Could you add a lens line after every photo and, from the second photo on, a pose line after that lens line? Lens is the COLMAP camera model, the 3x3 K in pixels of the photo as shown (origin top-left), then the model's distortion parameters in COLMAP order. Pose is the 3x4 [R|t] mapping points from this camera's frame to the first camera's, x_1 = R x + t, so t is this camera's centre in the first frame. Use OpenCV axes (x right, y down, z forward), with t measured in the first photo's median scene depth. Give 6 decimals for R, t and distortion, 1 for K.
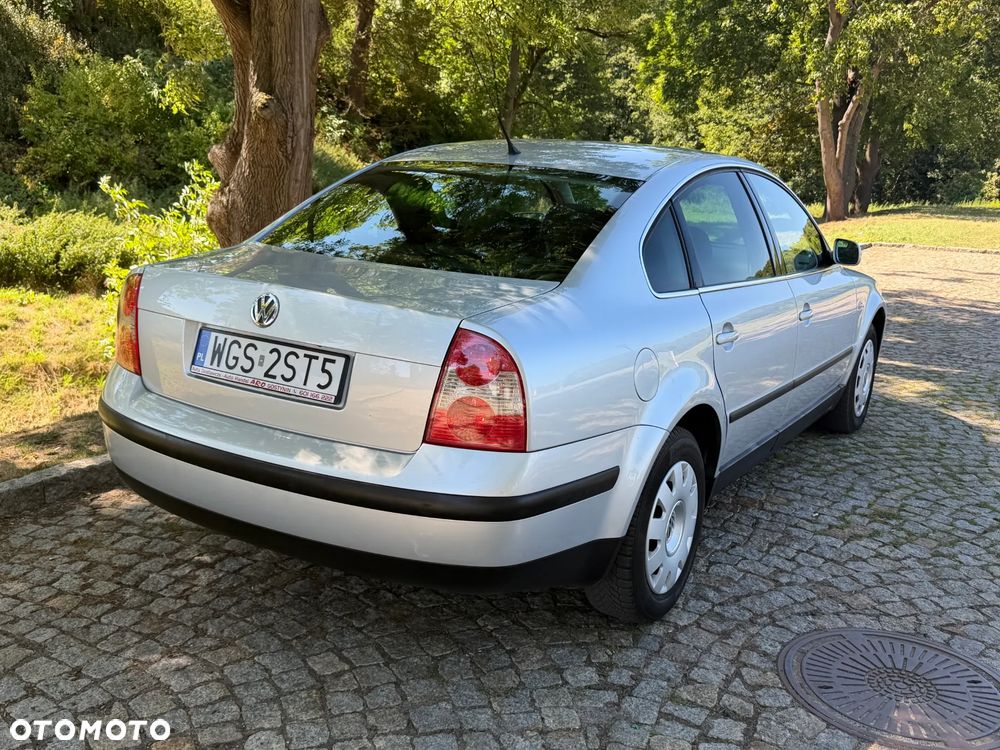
lens RADIAL K [[972.0, 0, 500.0], [0, 972.0, 375.0], [0, 0, 1]] dist [0.194073, -0.414002]
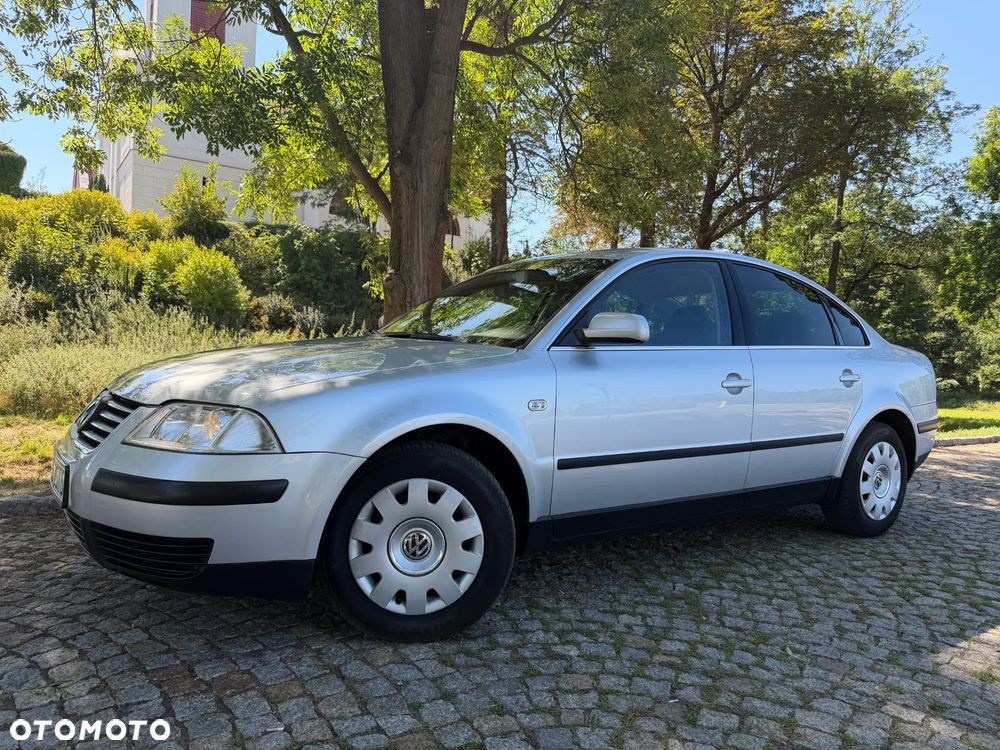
lens RADIAL K [[697.8, 0, 497.9], [0, 697.8, 373.0], [0, 0, 1]] dist [0.068182, -0.092323]
pose [[0.891226, 0.003428, -0.453546, 0.287696], [-0.100861, 0.976431, -0.190813, 0.001963], [0.442203, 0.215802, 0.870567, 0.306842]]
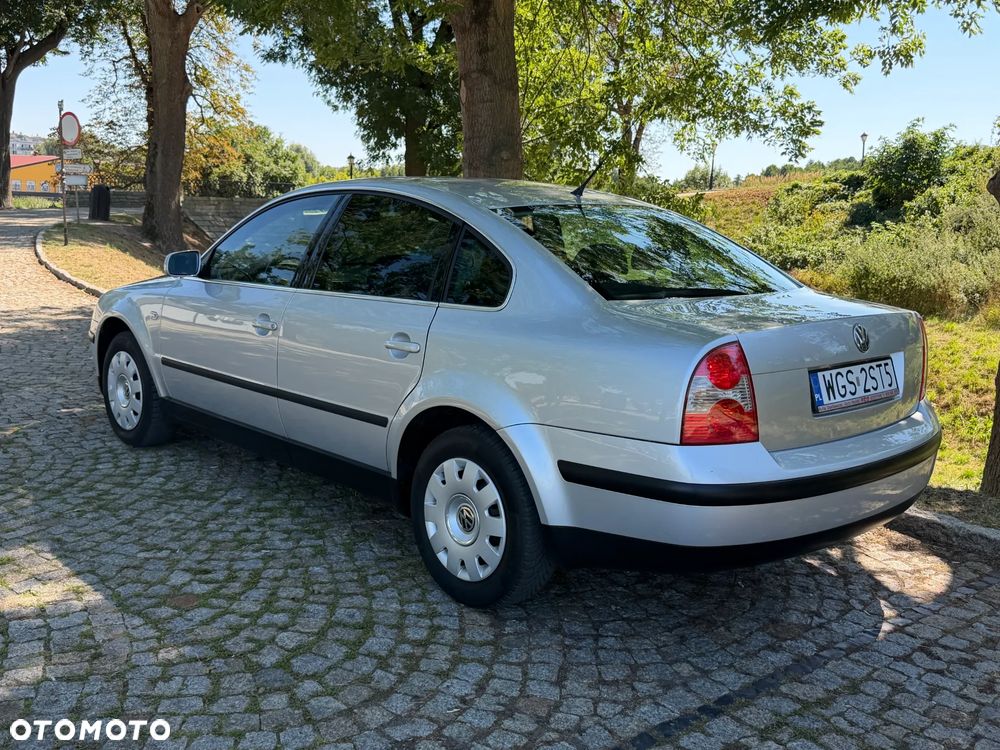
lens RADIAL K [[972.0, 0, 500.0], [0, 972.0, 375.0], [0, 0, 1]] dist [0.194073, -0.414002]
pose [[-0.329721, 0.102657, -0.938481, 0.646112], [-0.266344, 0.943575, 0.196790, -0.170692], [0.905729, 0.314845, -0.283774, 0.901069]]
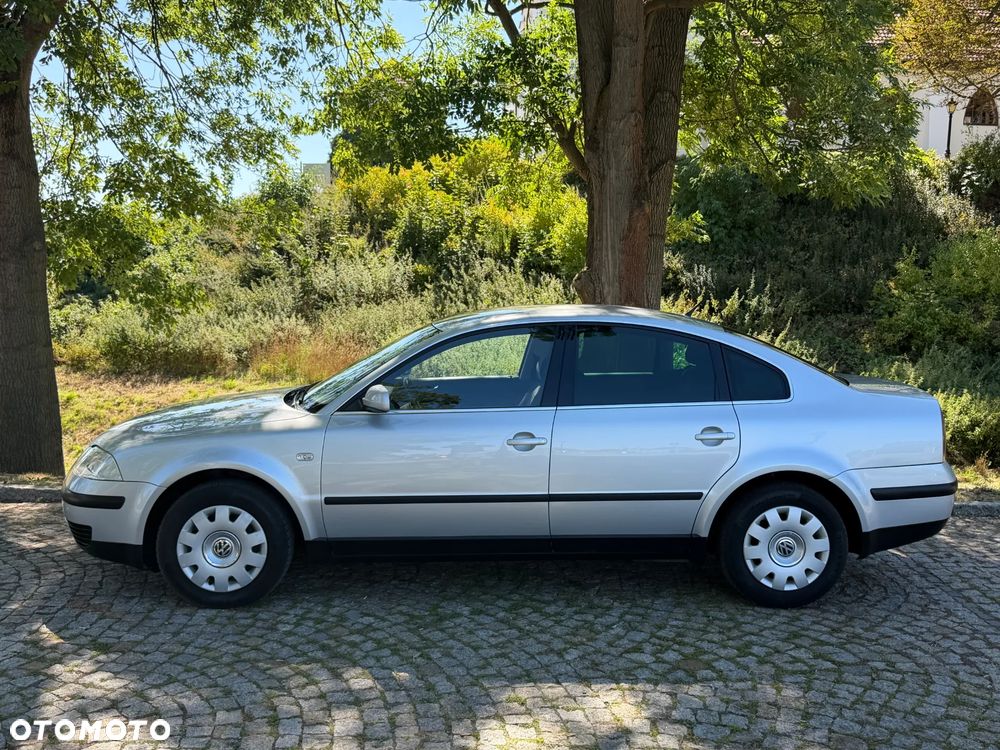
lens RADIAL K [[972.0, 0, 500.0], [0, 972.0, 375.0], [0, 0, 1]] dist [0.194073, -0.414002]
pose [[0.505693, 0.037933, -0.861879, 0.691431], [-0.185800, 0.980377, -0.065867, -0.067976], [0.842468, 0.193446, 0.502818, 0.366840]]
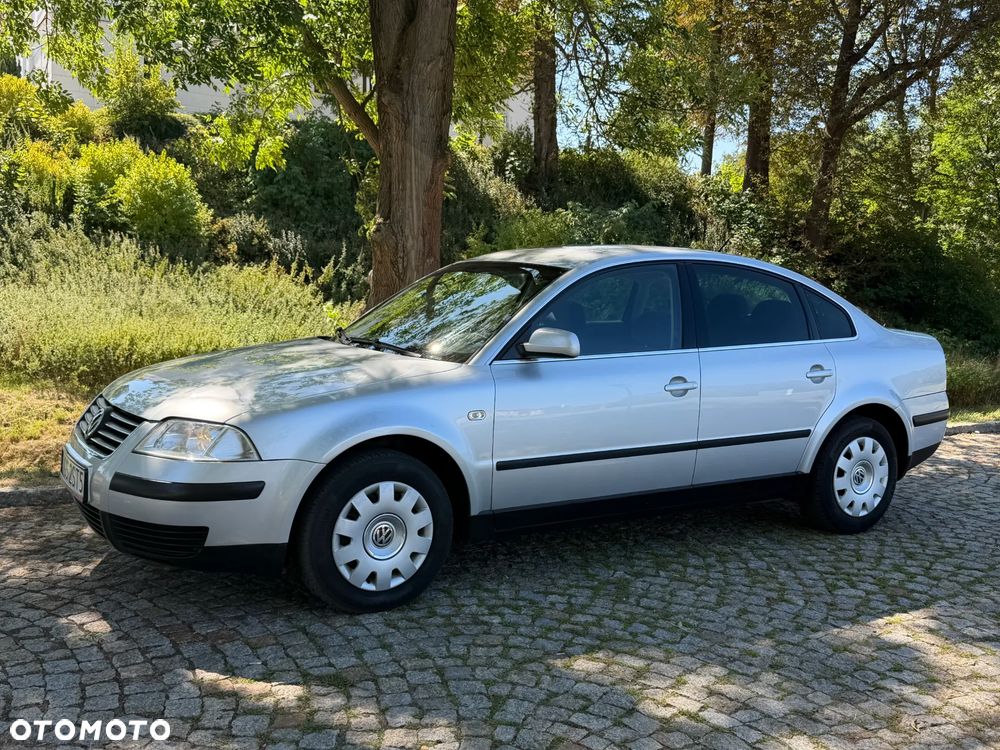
lens RADIAL K [[971.1, 0, 494.8], [0, 971.1, 377.5], [0, 0, 1]] dist [0.191237, -0.390250]
pose [[0.861743, 0.035967, -0.506069, 0.408264], [-0.107757, 0.987701, -0.113293, -0.007463], [0.495770, 0.152162, 0.855020, 0.178962]]
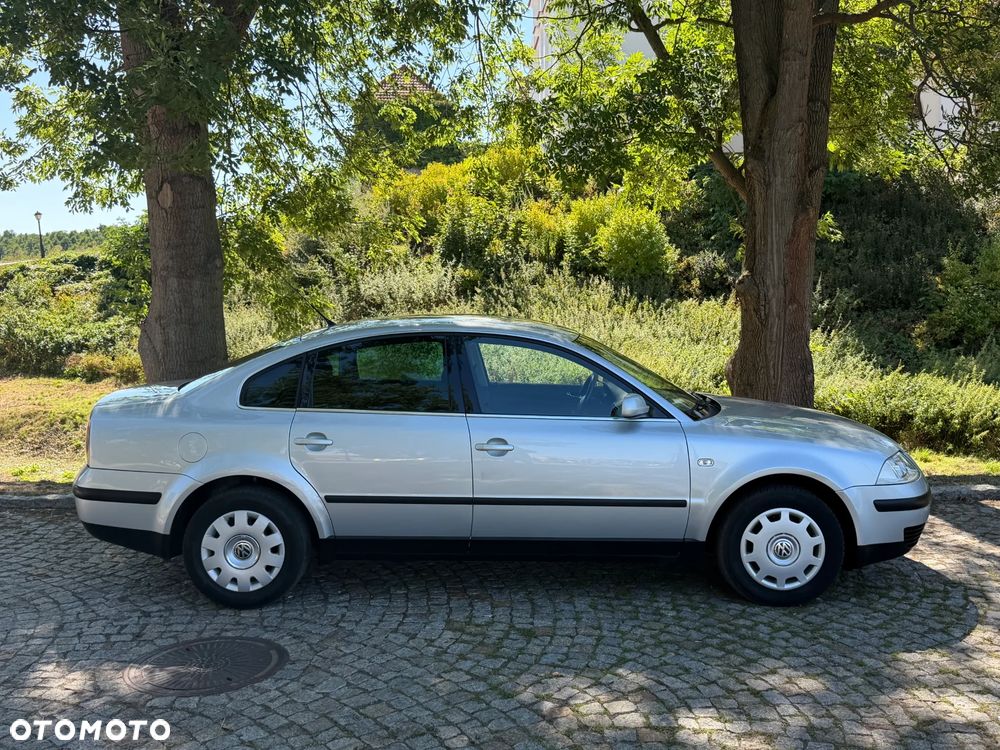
lens RADIAL K [[972.0, 0, 500.0], [0, 972.0, 375.0], [0, 0, 1]] dist [0.194073, -0.414002]
pose [[0.514557, 0.025071, -0.857090, 0.624198], [-0.163562, 0.984088, -0.069409, -0.030586], [0.841712, 0.175902, 0.510470, 0.165672]]
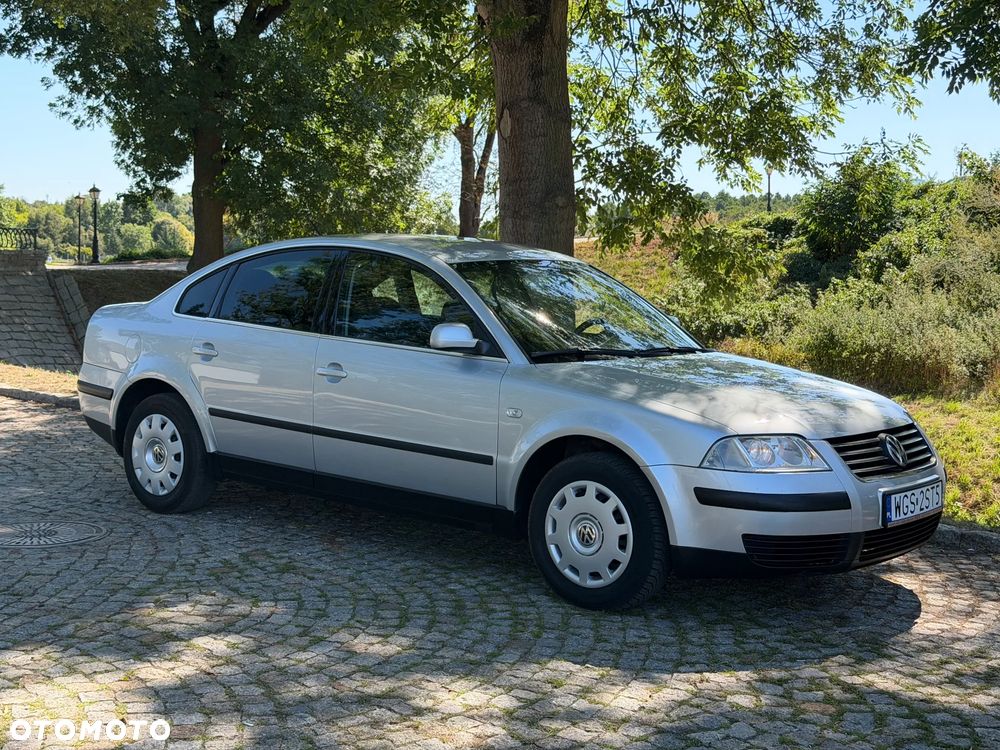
lens RADIAL K [[1384.9, 0, 488.8], [0, 1384.9, 377.2], [0, 0, 1]] dist [0.147248, -0.053634]
pose [[-0.139237, 0.030578, -0.989787, 0.845688], [-0.261664, 0.962862, 0.066556, -0.095995], [0.955063, 0.268258, -0.126065, 0.627566]]
